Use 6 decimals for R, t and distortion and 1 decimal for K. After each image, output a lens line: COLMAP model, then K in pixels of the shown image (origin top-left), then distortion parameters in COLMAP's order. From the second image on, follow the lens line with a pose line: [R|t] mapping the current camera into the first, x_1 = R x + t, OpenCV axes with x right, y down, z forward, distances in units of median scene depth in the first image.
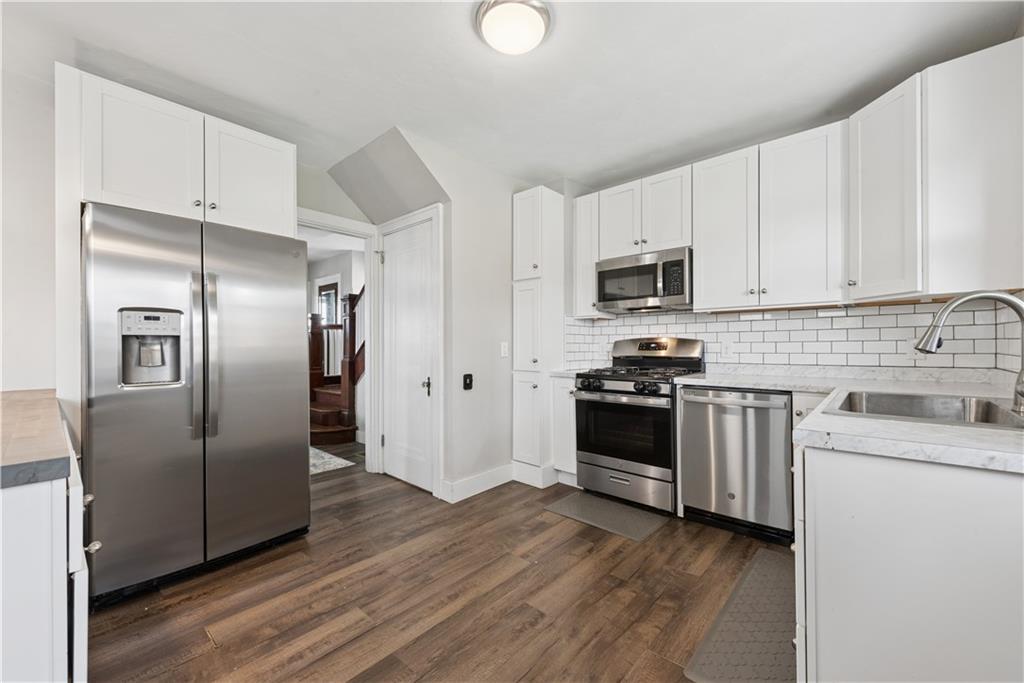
lens RADIAL K [[406.9, 0, 521.2], [0, 406.9, 346.7], [0, 0, 1]] dist [0.003685, -0.000023]
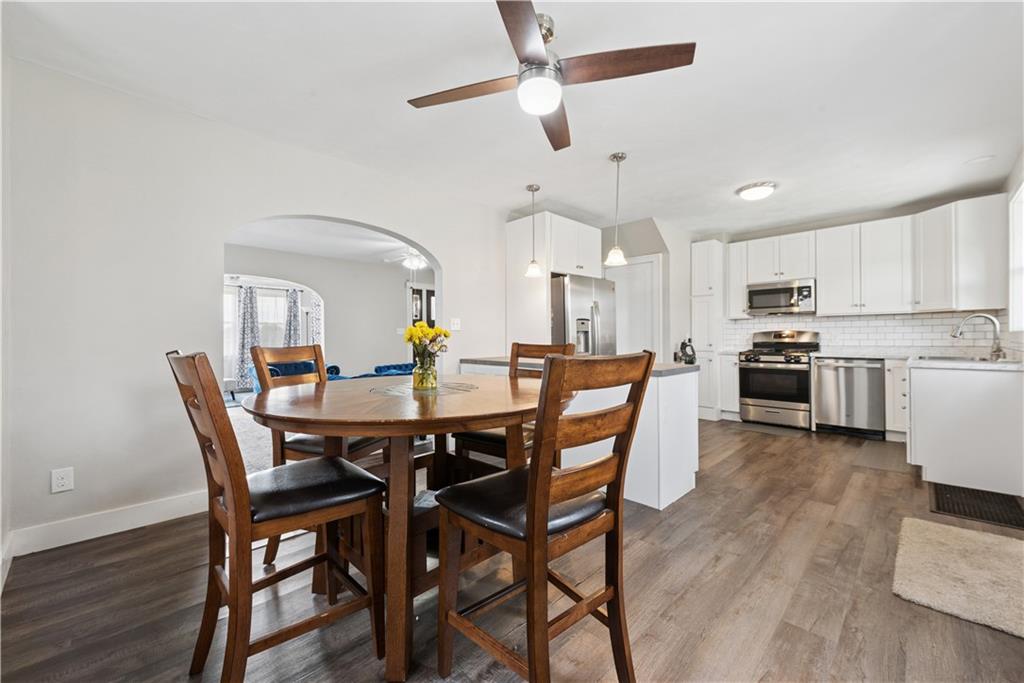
lens RADIAL K [[406.9, 0, 511.9], [0, 406.9, 337.1], [0, 0, 1]] dist [0.003685, -0.000023]
pose [[0.997871, -0.001861, -0.065191, -0.759127], [0.001735, 0.999997, -0.001980, 0.005970], [0.065194, 0.001862, 0.997871, -0.817565]]
